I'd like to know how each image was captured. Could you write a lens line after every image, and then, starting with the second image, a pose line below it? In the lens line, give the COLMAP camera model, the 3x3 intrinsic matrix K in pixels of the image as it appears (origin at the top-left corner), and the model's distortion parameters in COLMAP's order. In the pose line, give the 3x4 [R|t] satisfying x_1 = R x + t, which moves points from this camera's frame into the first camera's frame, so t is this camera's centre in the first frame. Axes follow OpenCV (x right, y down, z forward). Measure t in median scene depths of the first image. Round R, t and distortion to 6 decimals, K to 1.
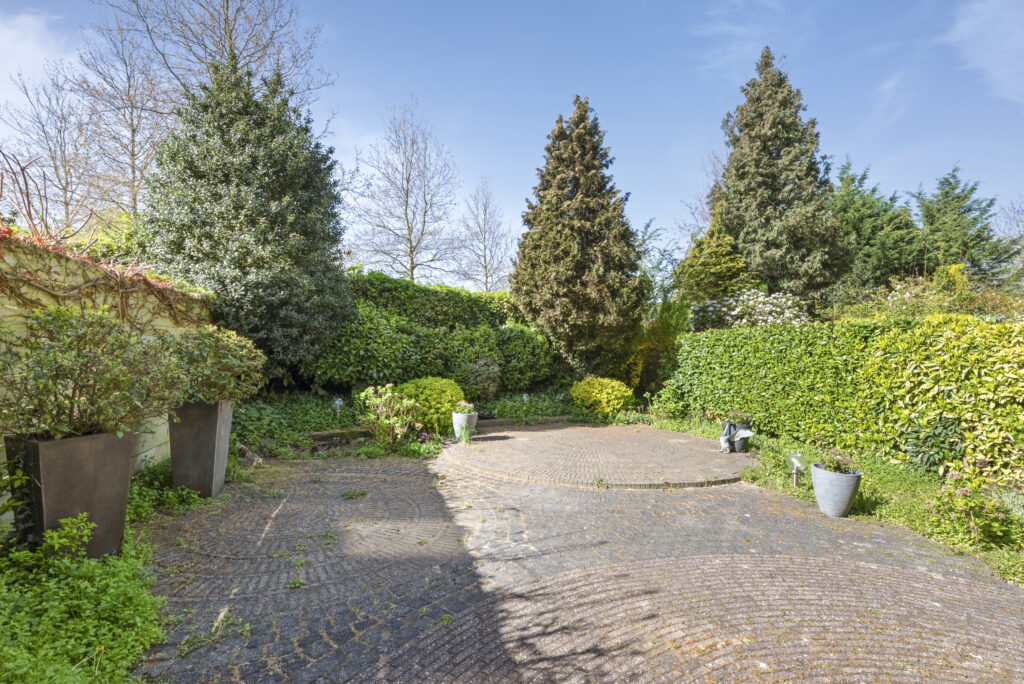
lens RADIAL K [[488.6, 0, 519.6], [0, 488.6, 343.6], [0, 0, 1]] dist [0.002757, -0.000199]
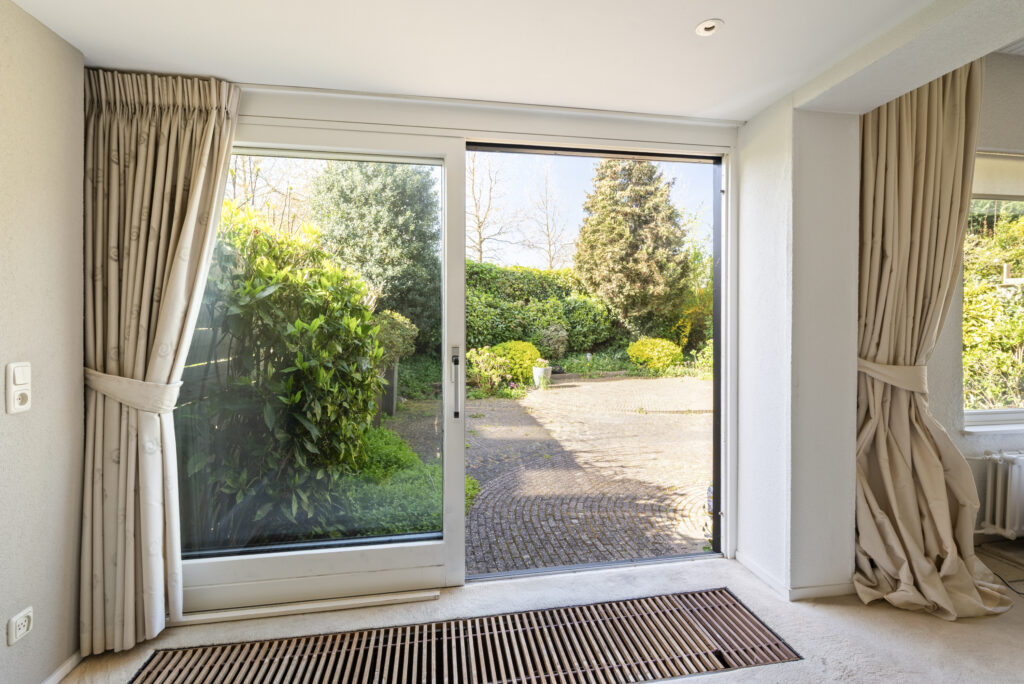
lens RADIAL K [[488.6, 0, 517.7], [0, 488.6, 336.5], [0, 0, 1]] dist [0.002757, -0.000199]
pose [[0.990394, -0.025203, -0.135961, 0.003414], [0.032599, 0.998091, 0.052447, -0.009398], [0.134380, -0.056376, 0.989325, -0.236704]]
